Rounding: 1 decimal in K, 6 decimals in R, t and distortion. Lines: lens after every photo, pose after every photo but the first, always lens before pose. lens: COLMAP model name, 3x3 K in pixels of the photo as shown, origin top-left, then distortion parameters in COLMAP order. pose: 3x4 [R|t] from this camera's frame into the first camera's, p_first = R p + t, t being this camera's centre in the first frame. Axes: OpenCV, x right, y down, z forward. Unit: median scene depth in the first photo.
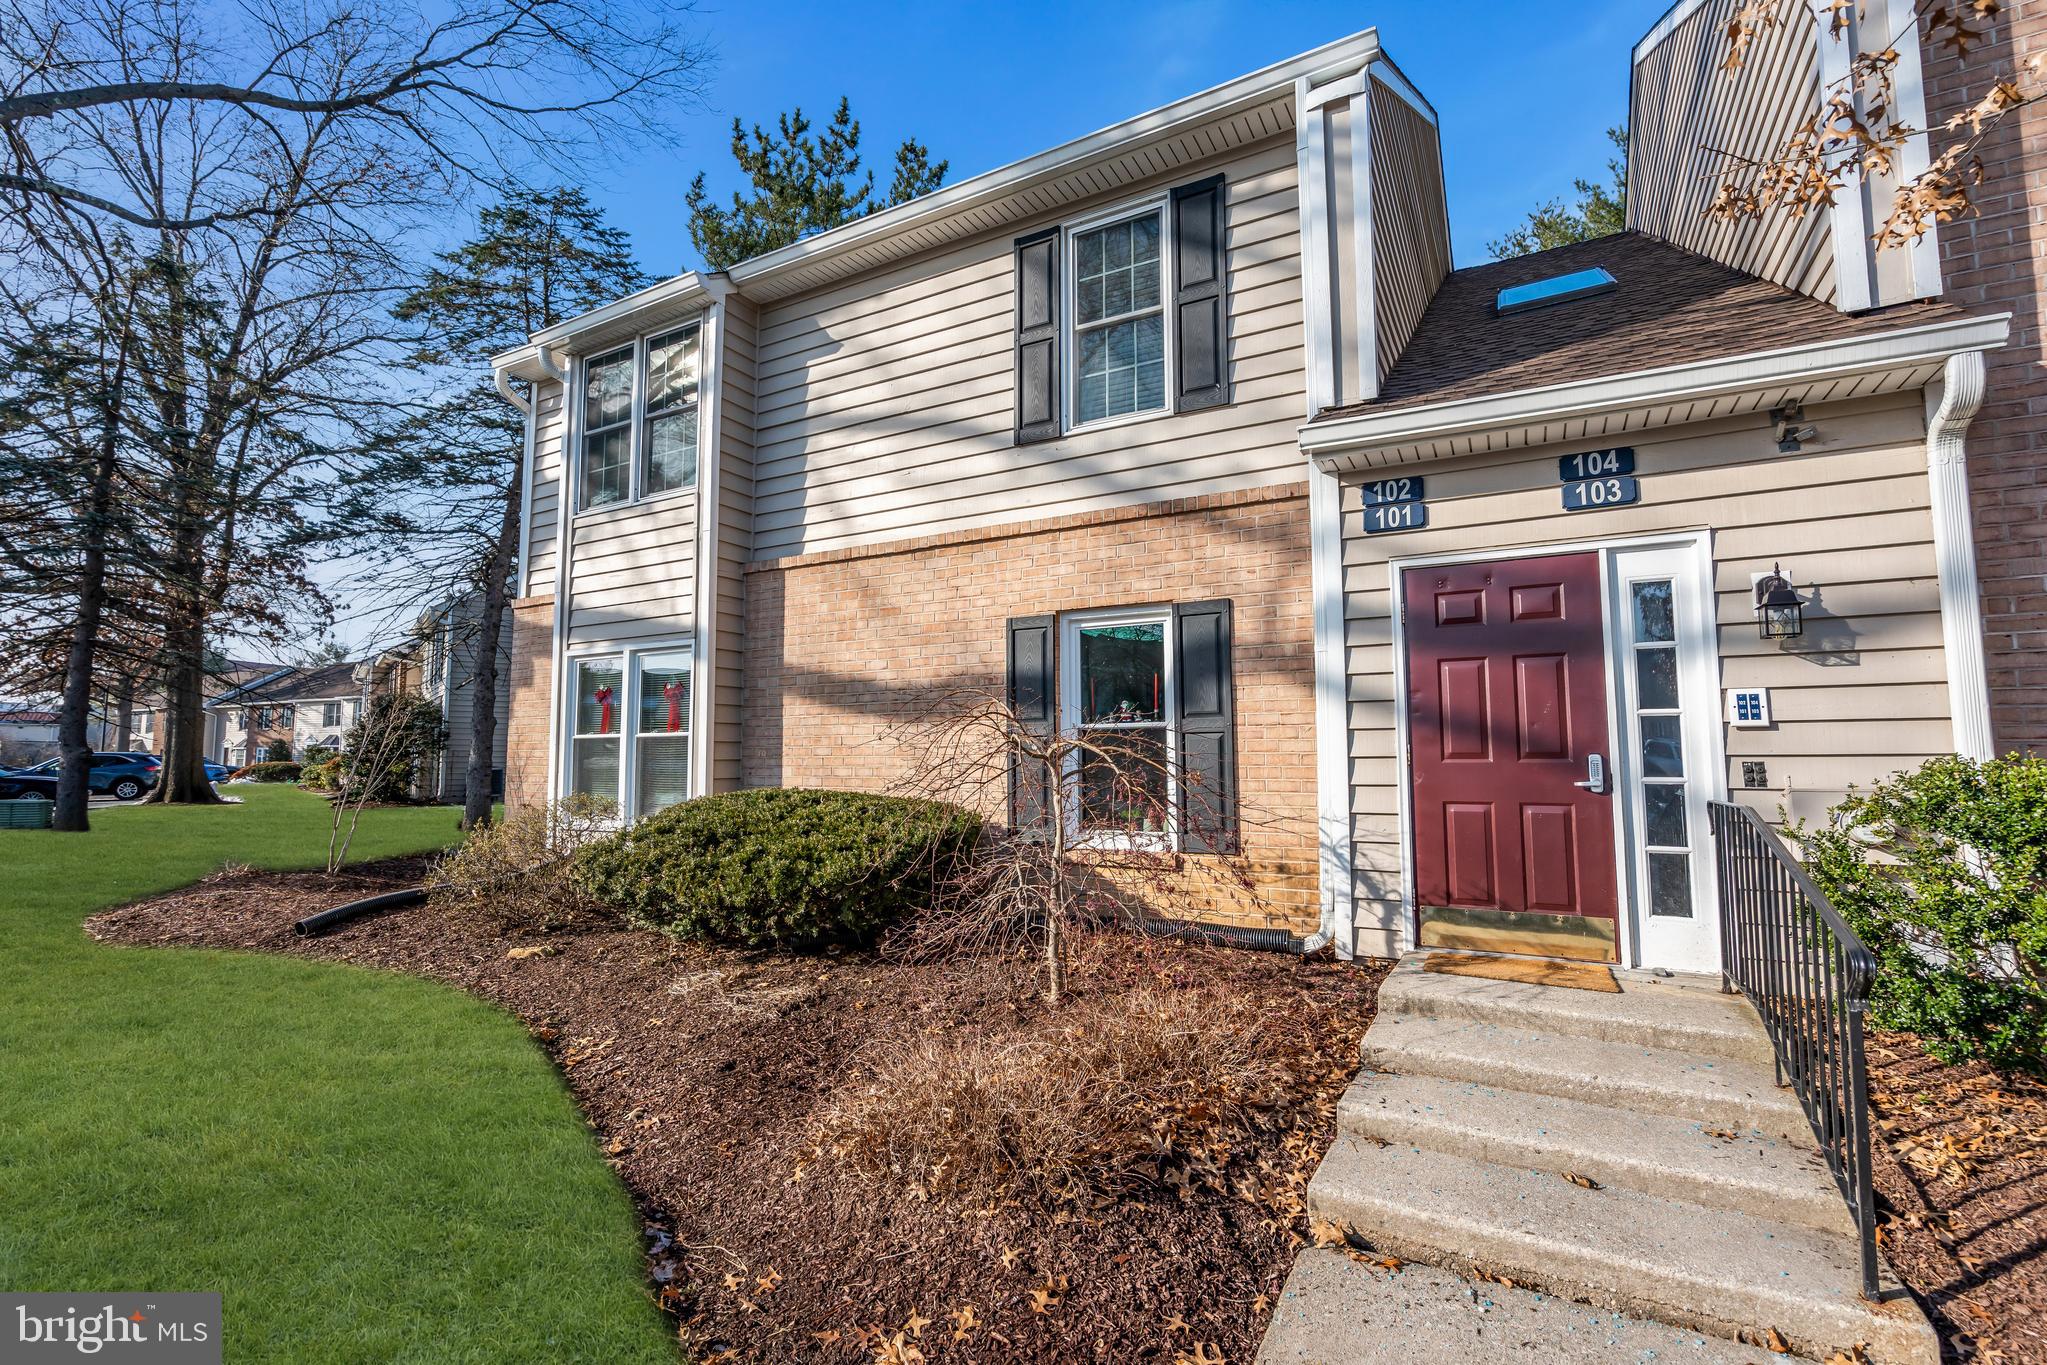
lens RADIAL K [[917.0, 0, 1023.9], [0, 917.0, 674.6], [0, 0, 1]] dist [-0.004284, 0.000650]
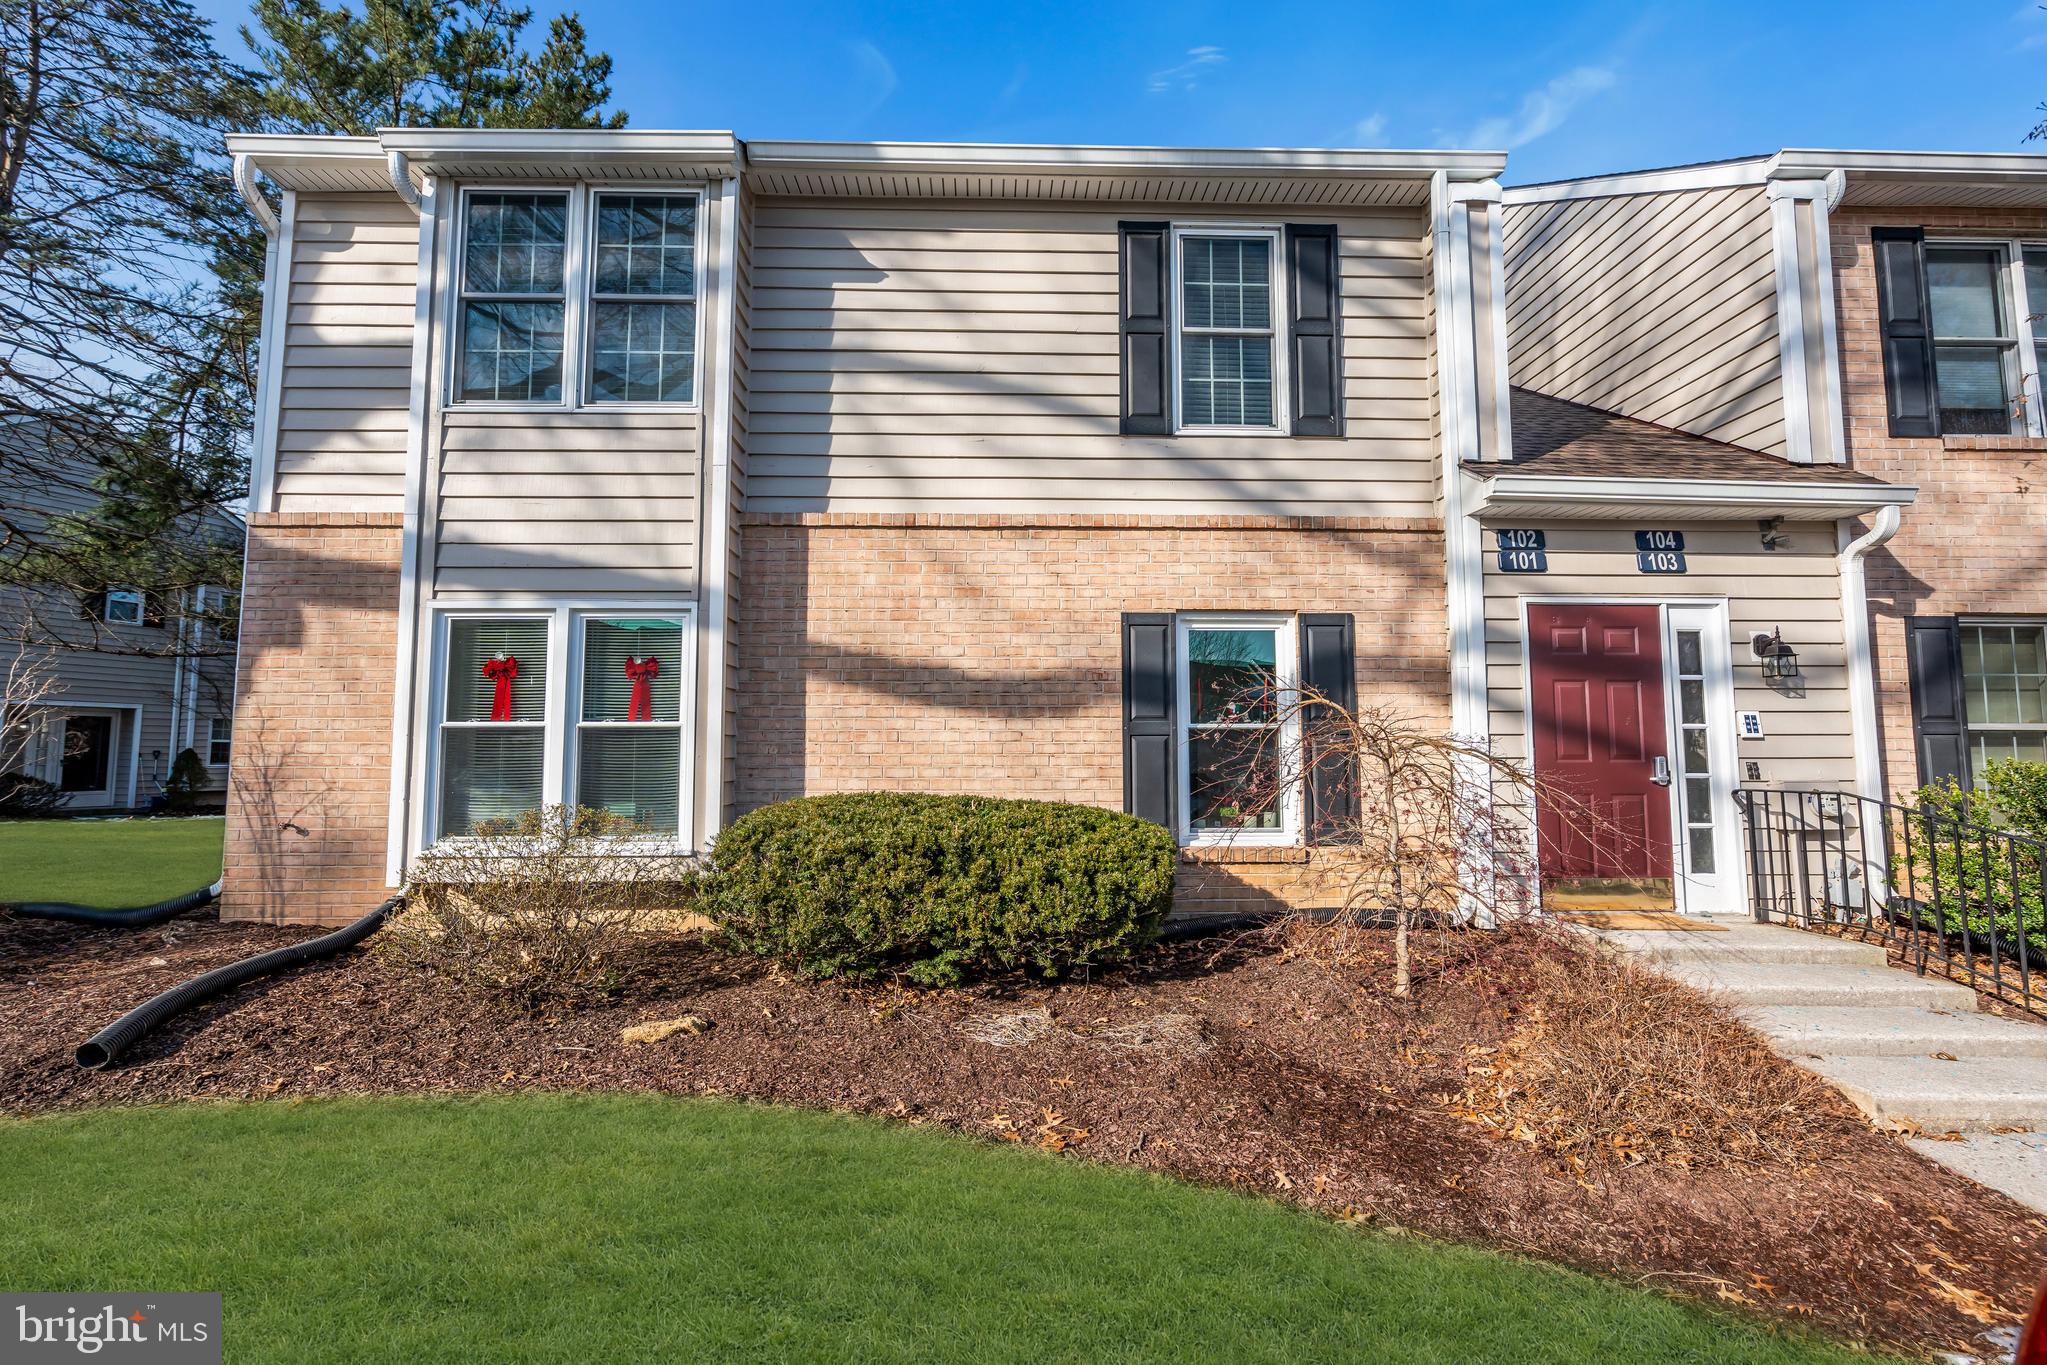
lens RADIAL K [[917.0, 0, 1023.9], [0, 917.0, 674.6], [0, 0, 1]] dist [-0.004284, 0.000650]
pose [[0.858650, 0.048627, 0.510251, -0.621152], [-0.050219, 0.998681, -0.010665, 0.020422], [-0.510097, -0.016467, 0.859959, 0.232284]]
